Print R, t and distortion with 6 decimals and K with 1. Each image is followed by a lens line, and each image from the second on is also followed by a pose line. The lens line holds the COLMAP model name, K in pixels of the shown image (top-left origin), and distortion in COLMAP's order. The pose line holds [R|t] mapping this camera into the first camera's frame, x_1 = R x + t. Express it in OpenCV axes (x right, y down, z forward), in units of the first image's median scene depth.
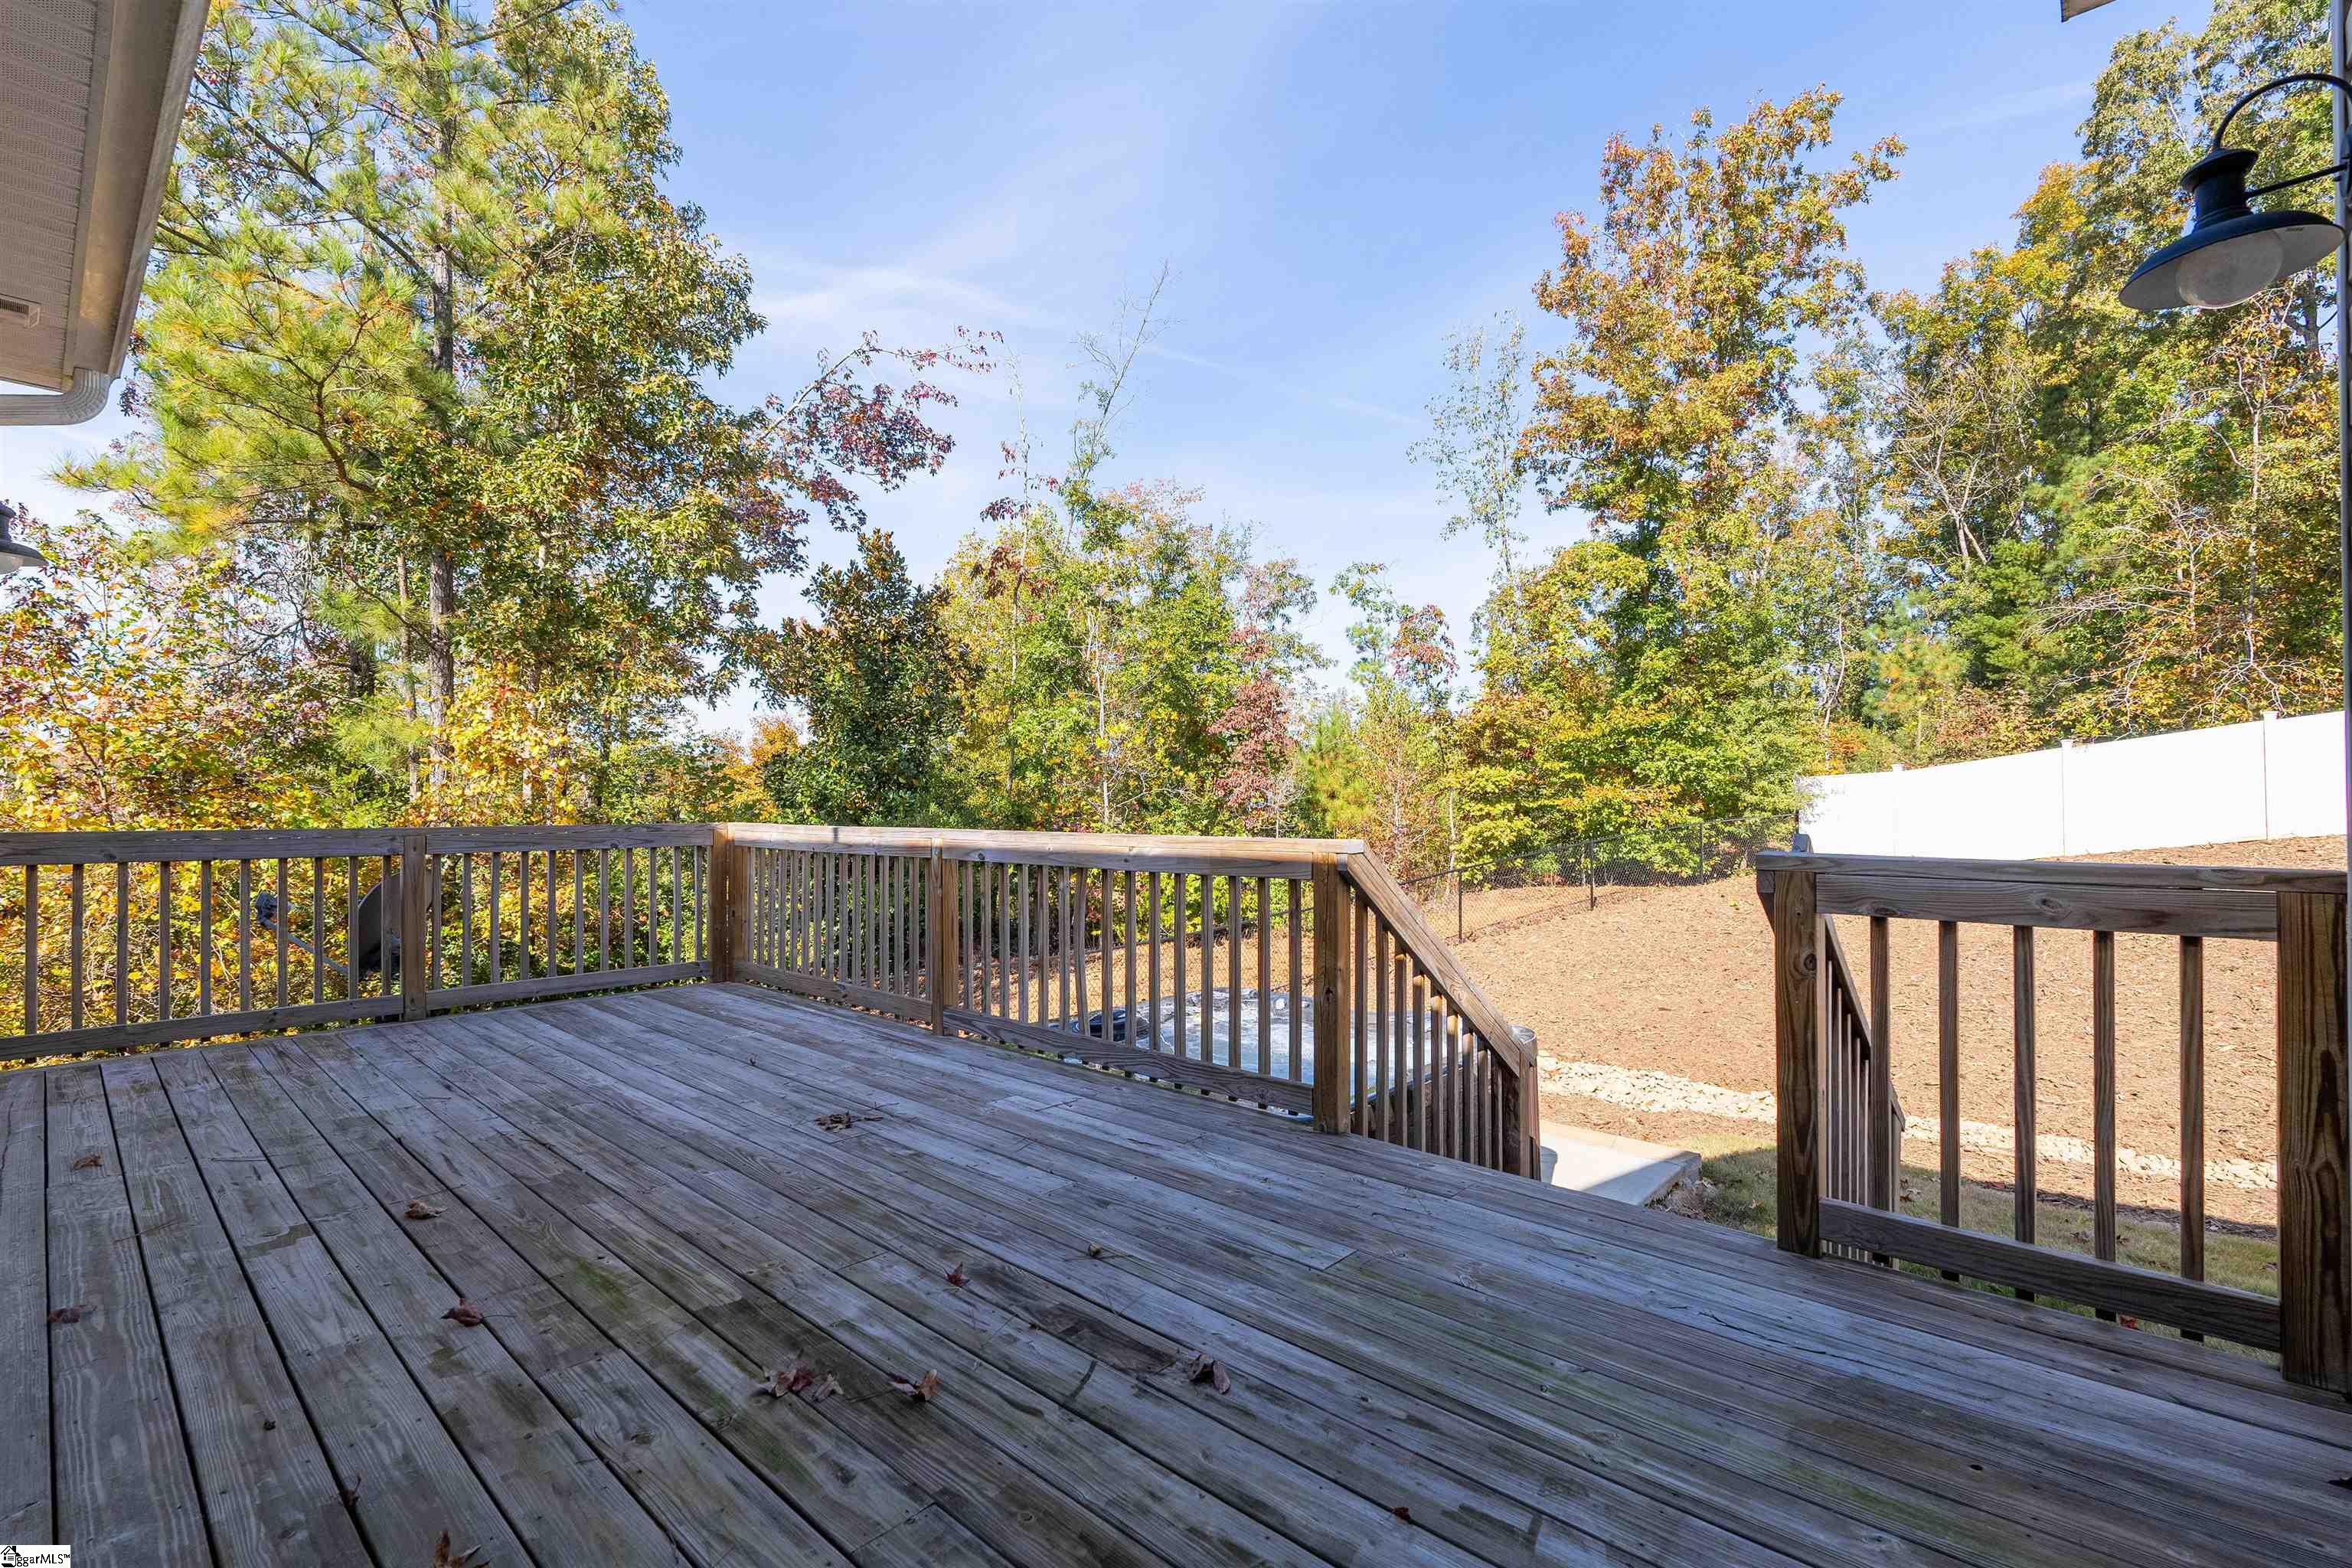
lens RADIAL K [[1030.4, 0, 1176.0], [0, 1030.4, 784.0], [0, 0, 1]] dist [-0.001133, -0.000186]
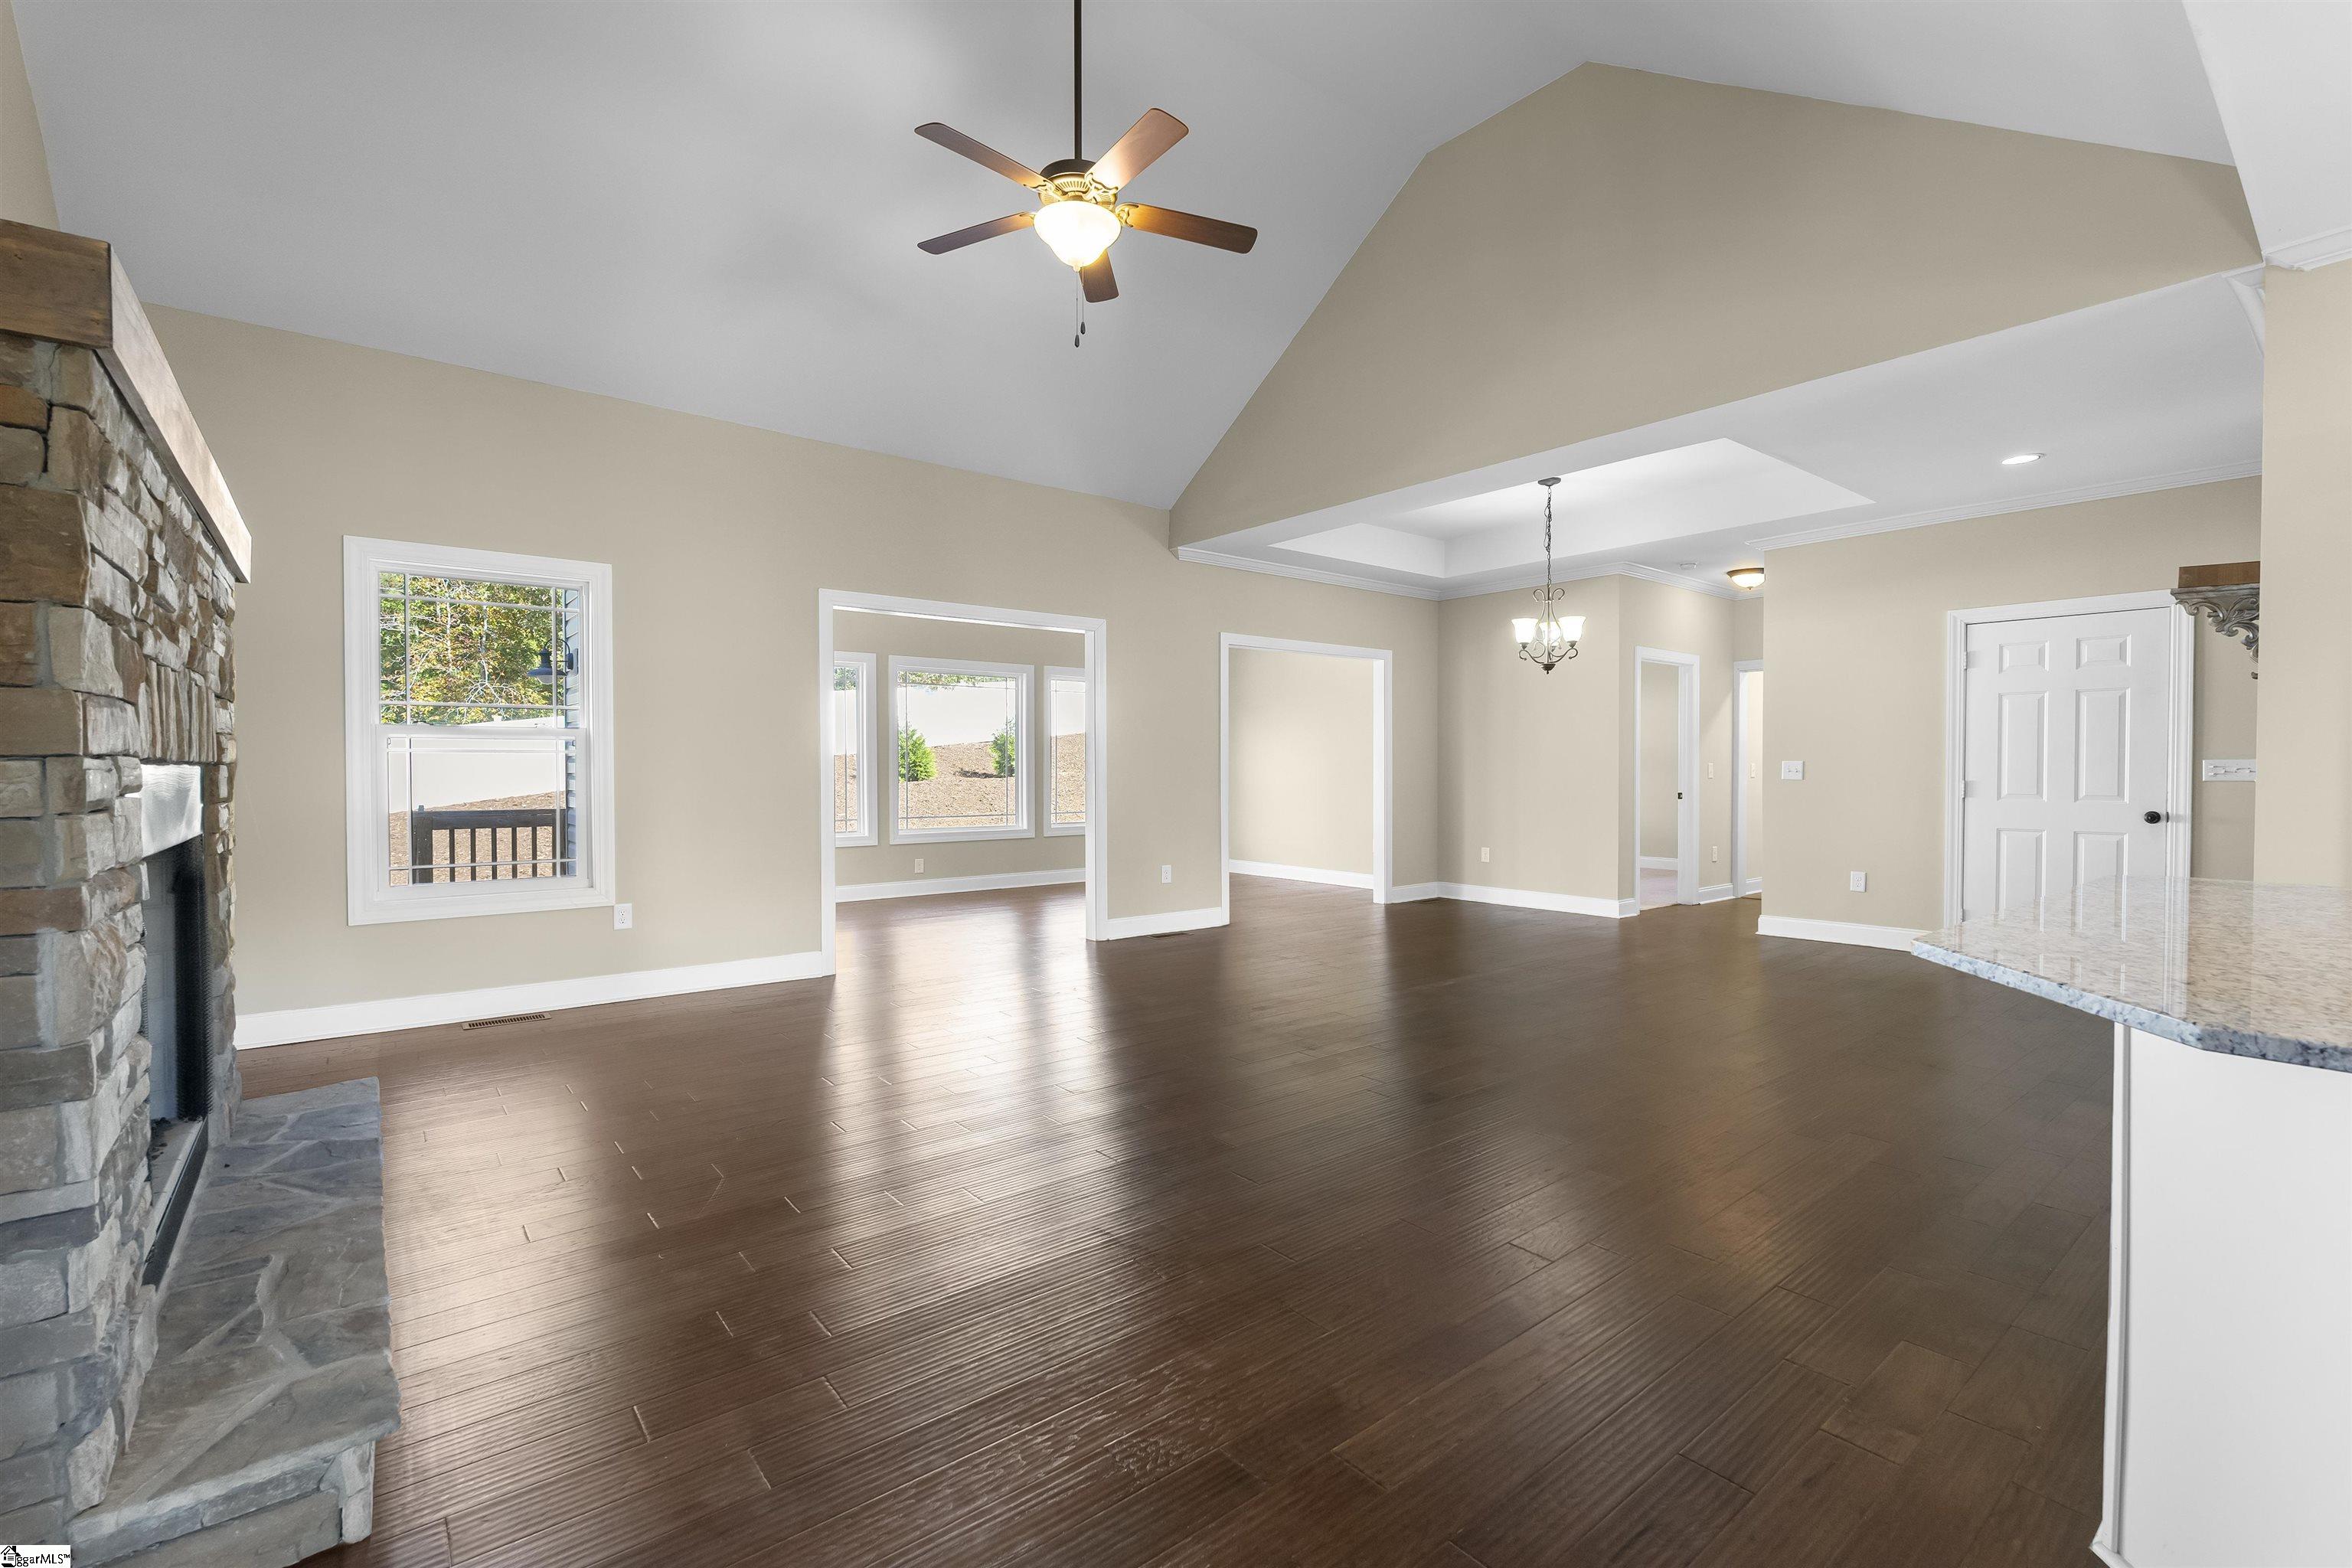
lens RADIAL K [[1030.4, 0, 1176.0], [0, 1030.4, 784.0], [0, 0, 1]] dist [-0.001133, -0.000186]
pose [[0.155866, -0.017110, 0.987630, -0.246861], [-0.013942, 0.999712, 0.019520, -0.012234], [-0.987680, -0.016812, 0.155582, -0.199612]]
